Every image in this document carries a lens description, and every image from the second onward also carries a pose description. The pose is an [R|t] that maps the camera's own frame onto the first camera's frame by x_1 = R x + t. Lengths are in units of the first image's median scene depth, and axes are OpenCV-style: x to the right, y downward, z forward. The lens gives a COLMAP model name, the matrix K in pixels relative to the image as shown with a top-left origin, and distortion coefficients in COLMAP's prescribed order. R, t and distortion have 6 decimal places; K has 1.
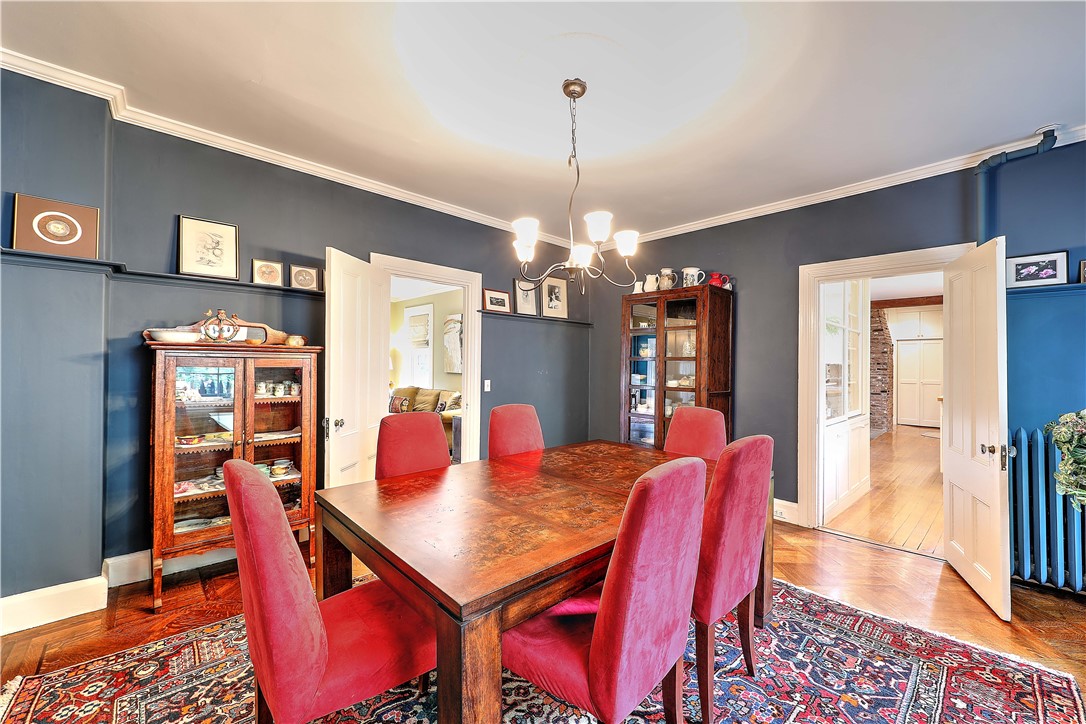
lens RADIAL K [[439.1, 0, 542.6], [0, 439.1, 362.9], [0, 0, 1]] dist [-0.001163, -0.000094]
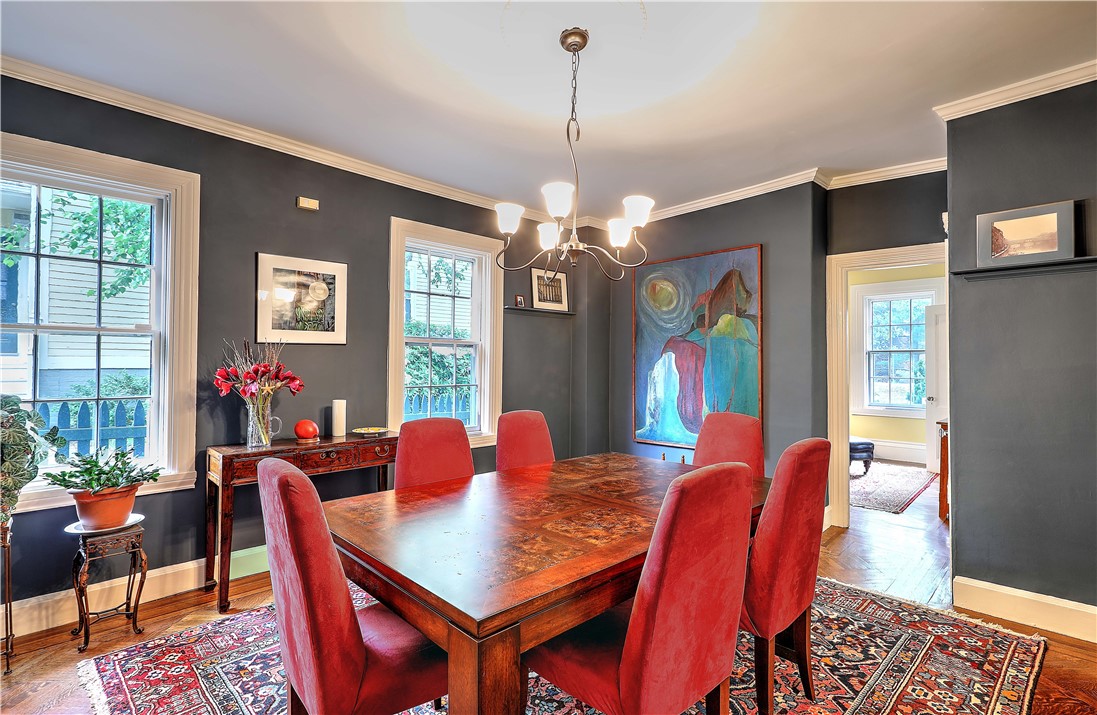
lens RADIAL K [[526.0, 0, 543.0], [0, 526.0, 358.8], [0, 0, 1]] dist [-0.001978, -0.000154]
pose [[-0.999894, -0.012432, -0.007614, 0.142688], [-0.012266, 0.999692, -0.021565, 0.017874], [0.007880, -0.021469, -0.999738, 2.175401]]
